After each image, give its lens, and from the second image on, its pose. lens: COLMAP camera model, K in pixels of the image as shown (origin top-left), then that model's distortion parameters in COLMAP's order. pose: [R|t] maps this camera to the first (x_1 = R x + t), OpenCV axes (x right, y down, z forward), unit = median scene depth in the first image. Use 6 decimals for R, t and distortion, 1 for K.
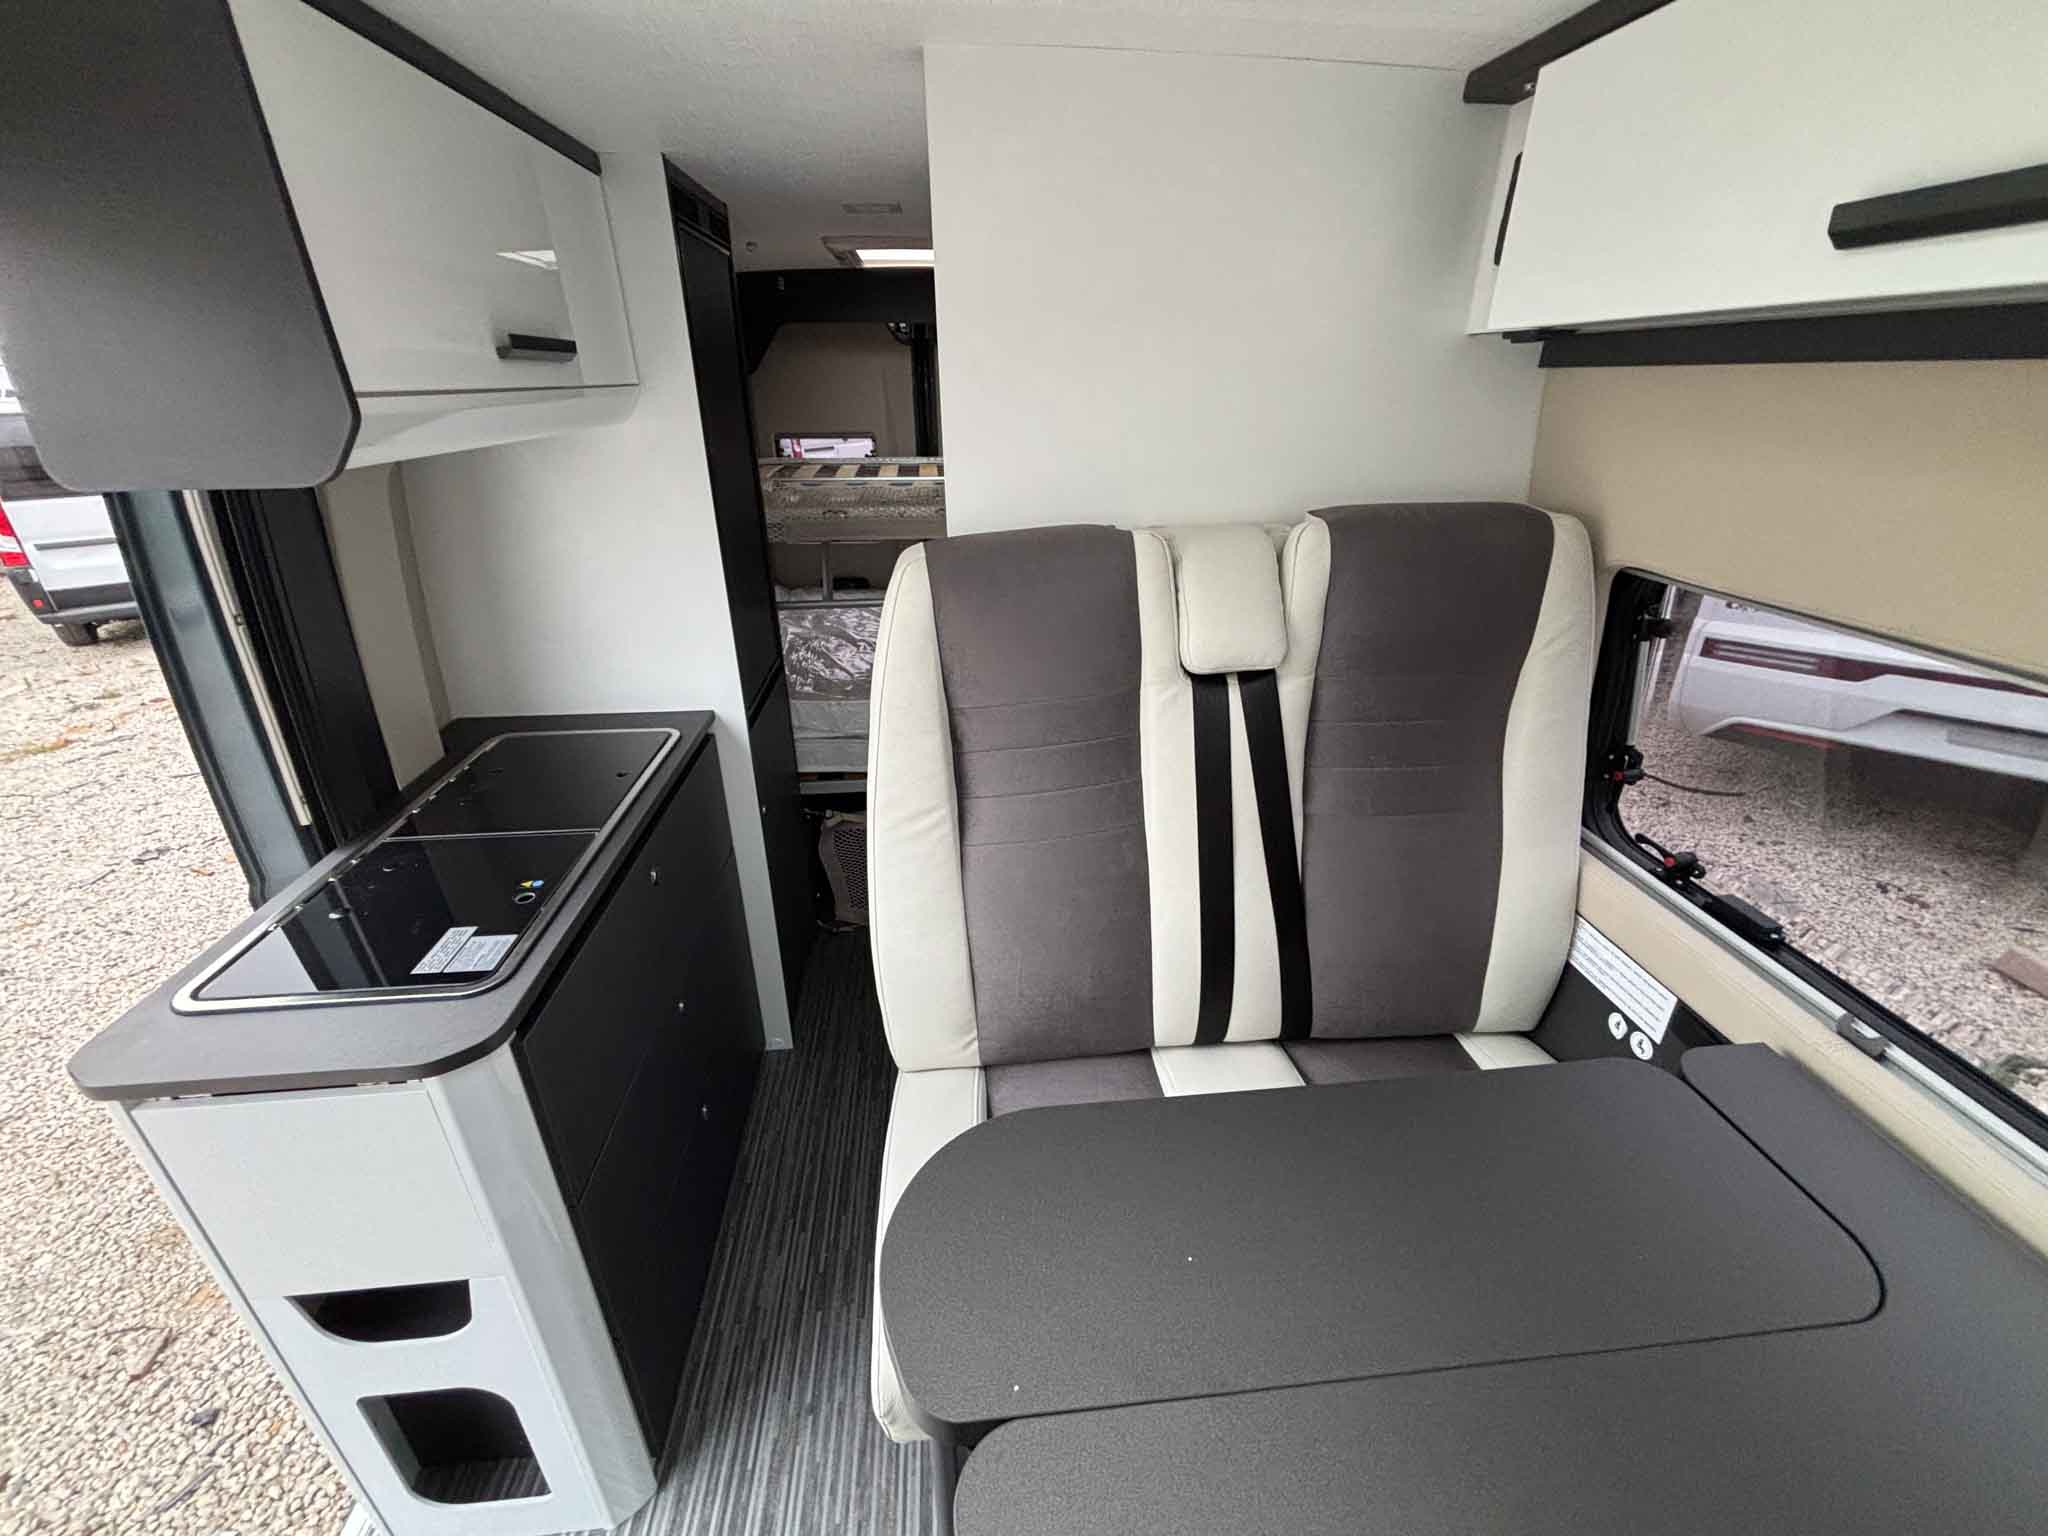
lens RADIAL K [[822.5, 0, 1024.0], [0, 822.5, 768.0], [0, 0, 1]] dist [0.000099, 0.000000]
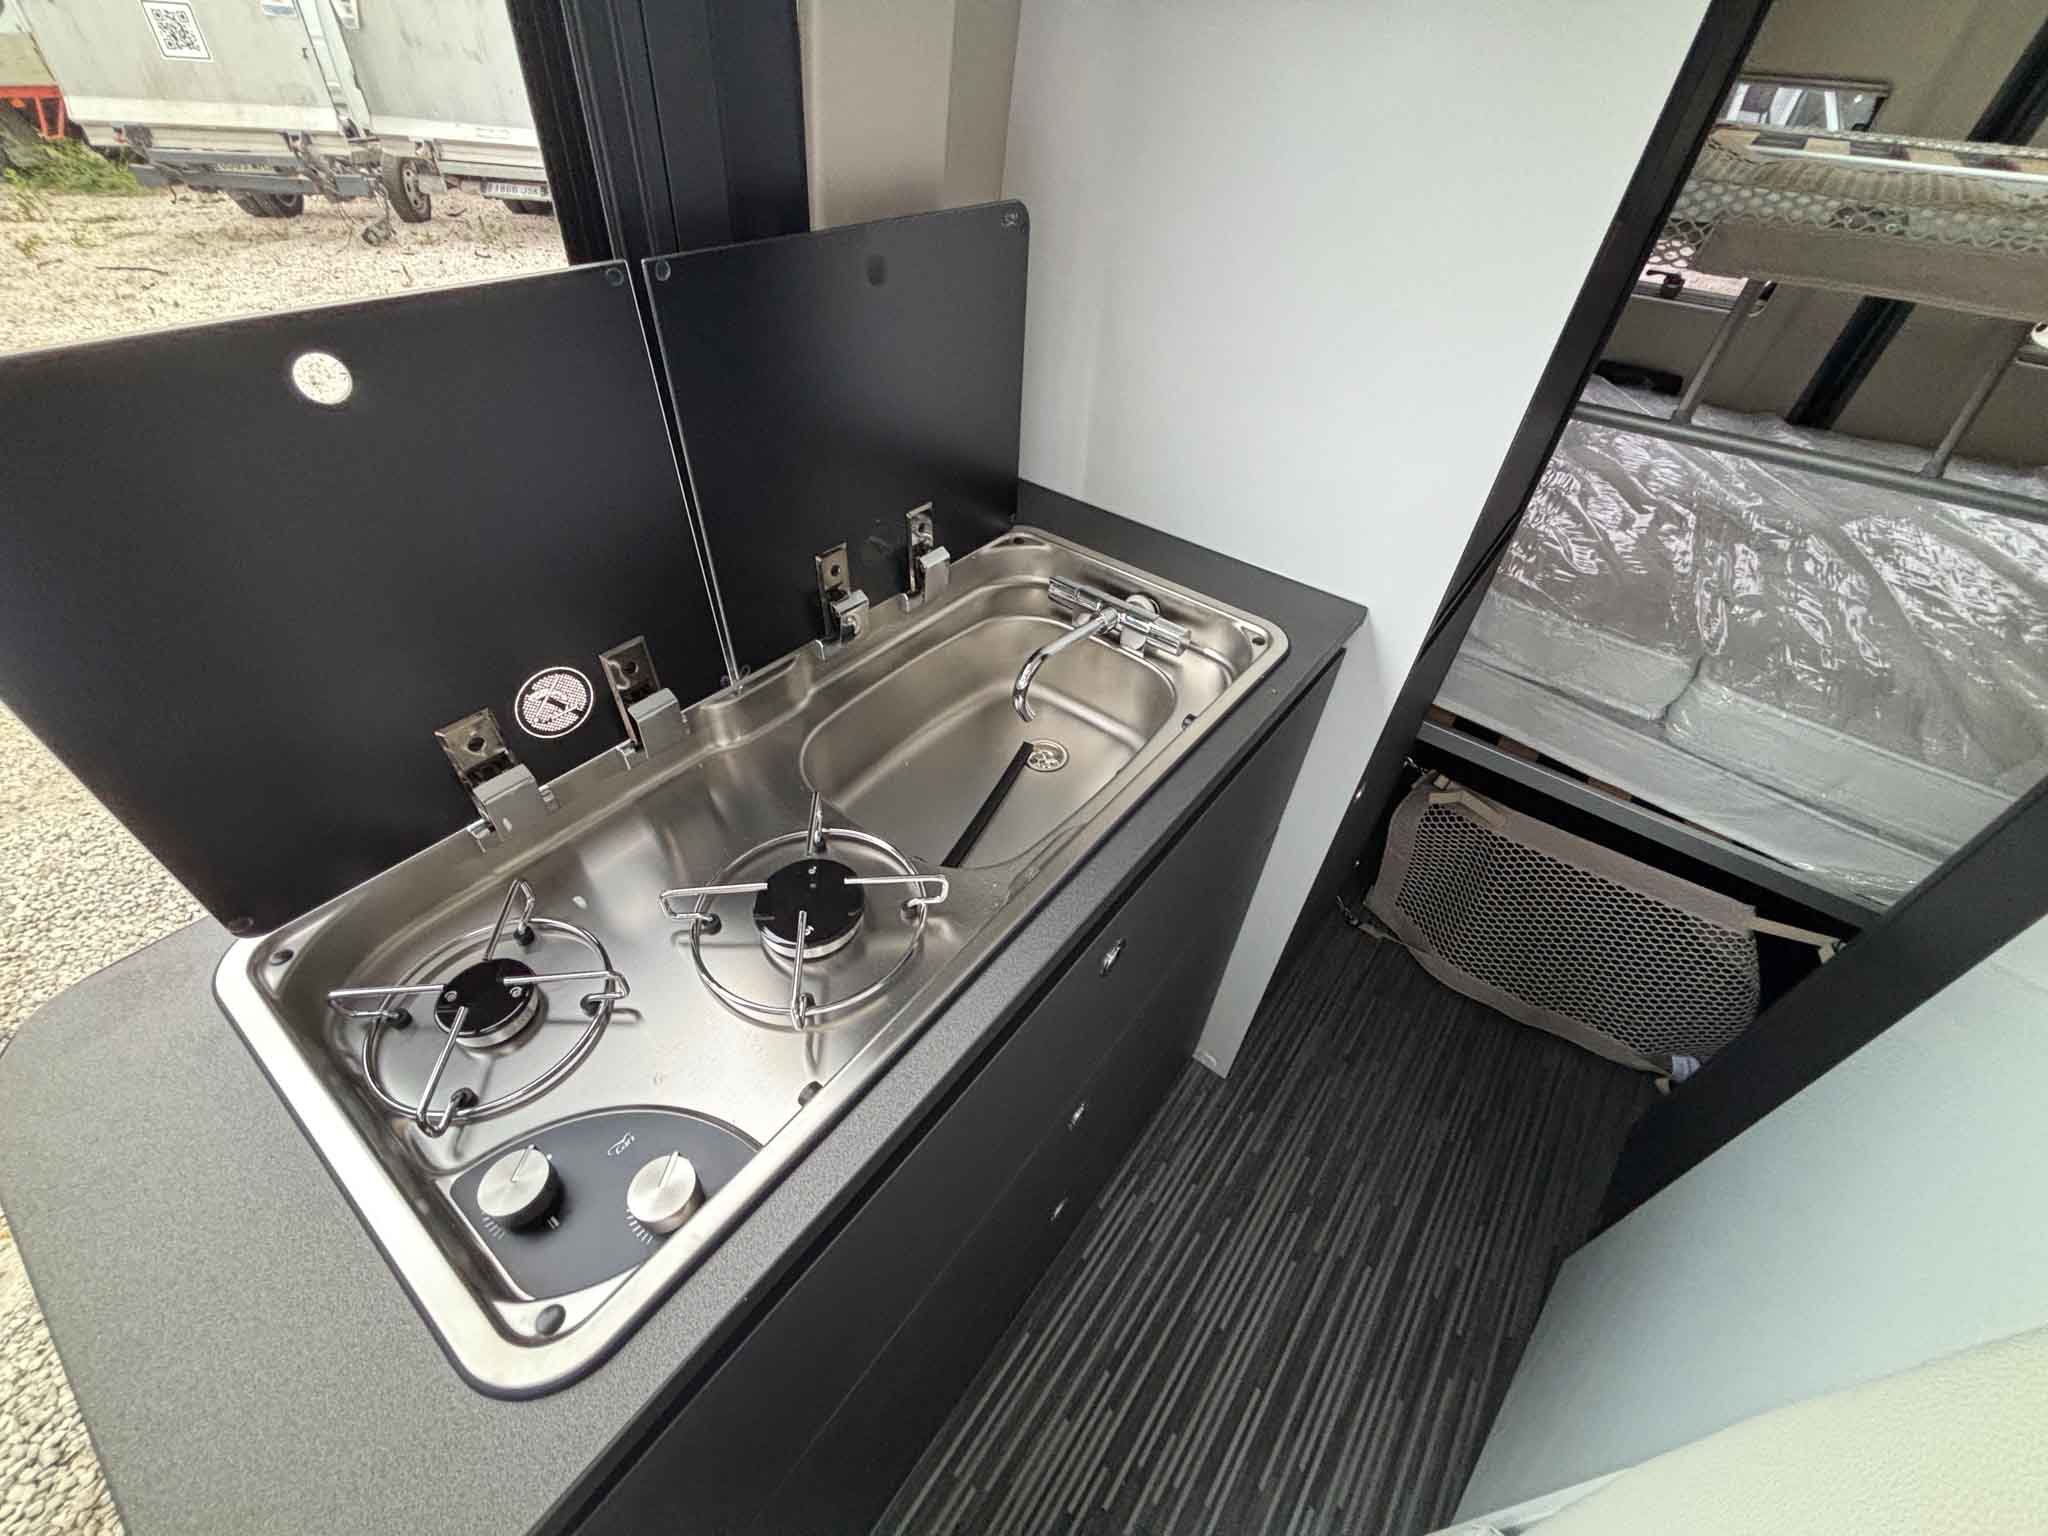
lens RADIAL K [[814.3, 0, 1024.0], [0, 814.3, 768.0], [0, 0, 1]] dist [0.000586, 0.000103]
pose [[0.730152, 0.482395, -0.483914, -0.187820], [-0.331257, 0.869331, 0.366786, -0.075025], [0.597618, -0.107509, 0.794541, 0.364560]]
